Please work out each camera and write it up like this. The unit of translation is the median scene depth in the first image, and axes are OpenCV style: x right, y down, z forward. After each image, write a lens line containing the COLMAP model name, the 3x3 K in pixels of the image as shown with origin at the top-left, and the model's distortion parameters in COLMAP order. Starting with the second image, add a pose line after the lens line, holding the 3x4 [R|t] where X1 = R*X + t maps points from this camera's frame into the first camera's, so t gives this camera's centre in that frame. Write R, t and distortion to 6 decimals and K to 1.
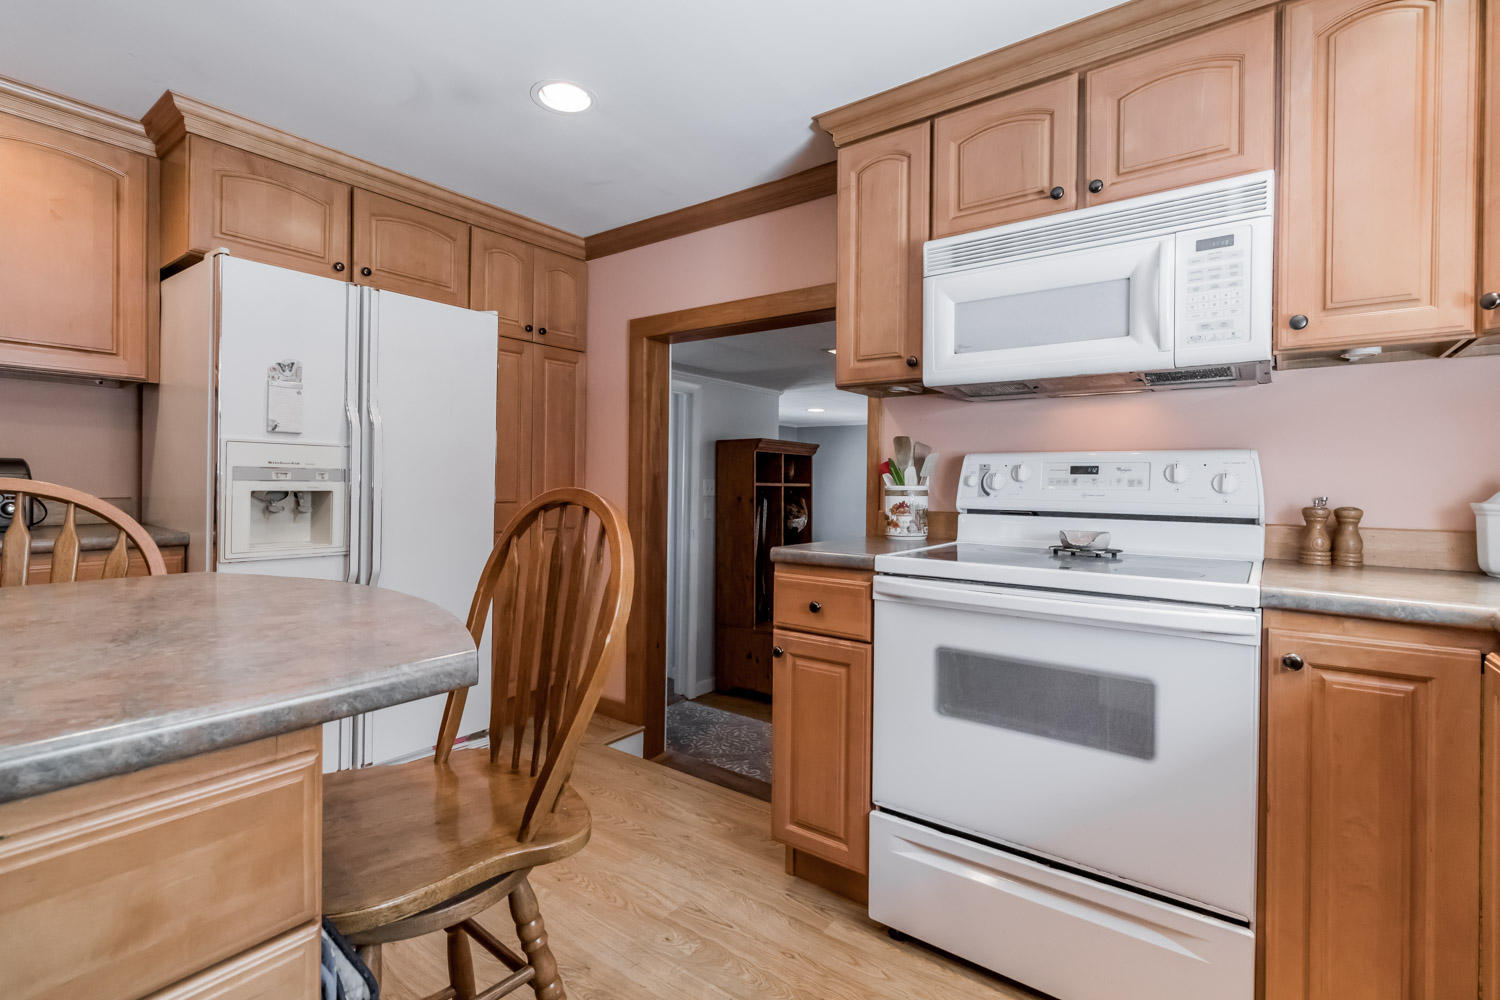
lens RADIAL K [[698.7, 0, 741.9], [0, 698.7, 484.2], [0, 0, 1]] dist [0.000590, 0.000025]
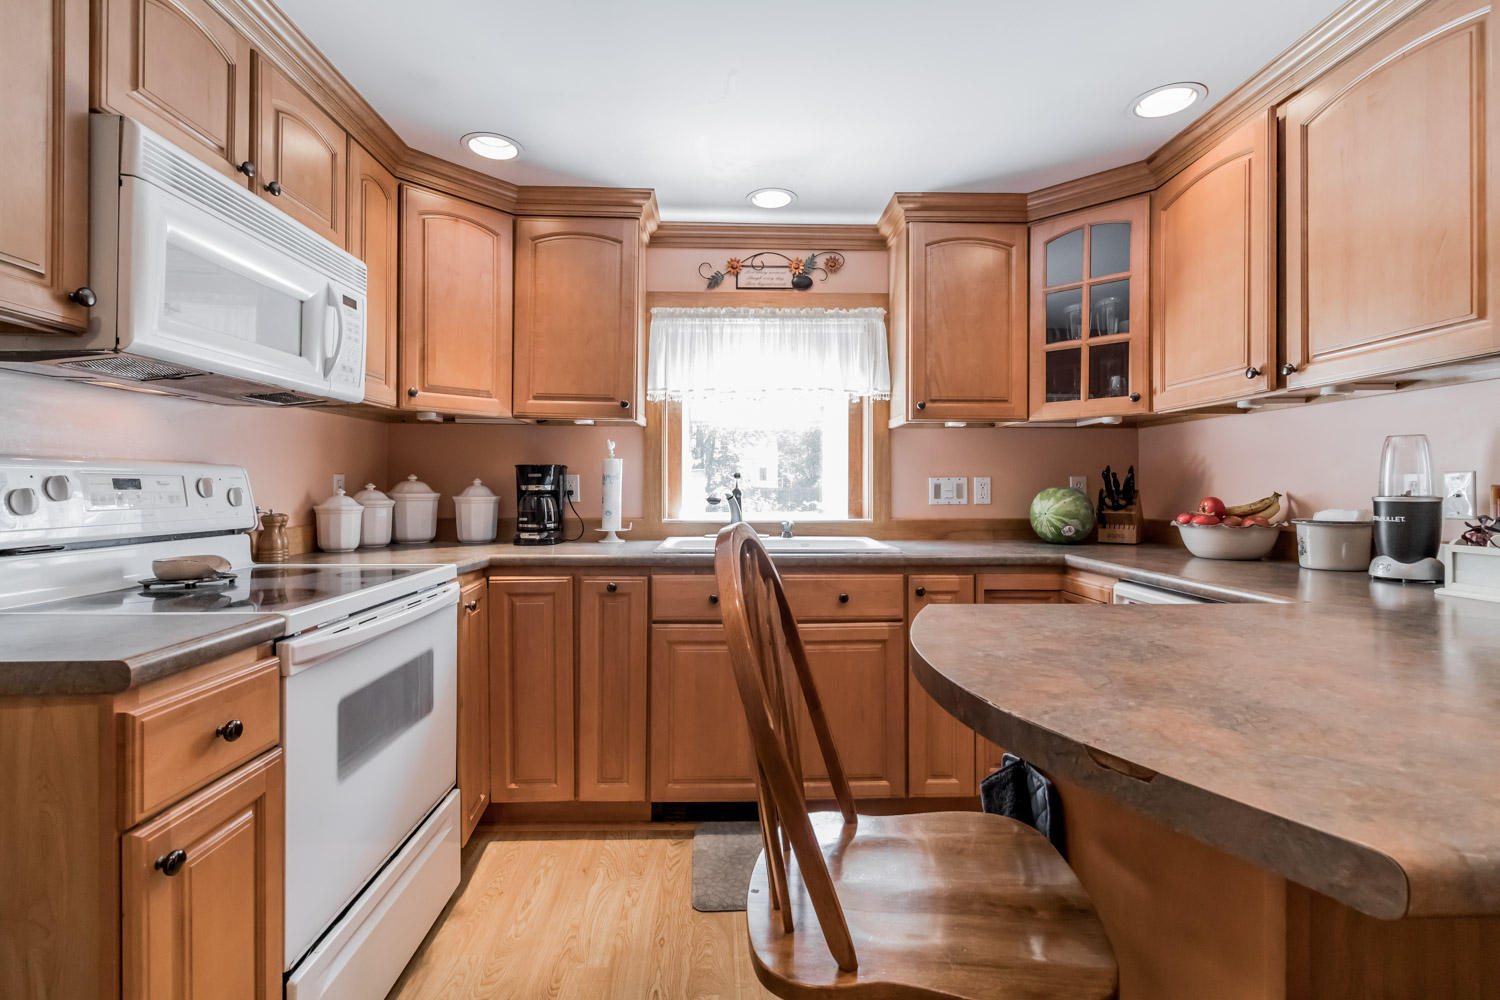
lens RADIAL K [[698.7, 0, 741.9], [0, 698.7, 484.2], [0, 0, 1]] dist [0.000590, 0.000025]
pose [[-0.626684, -0.008001, 0.779232, -0.627600], [-0.005591, 0.999968, 0.005771, -0.031655], [-0.779253, -0.000740, -0.626709, 1.080623]]
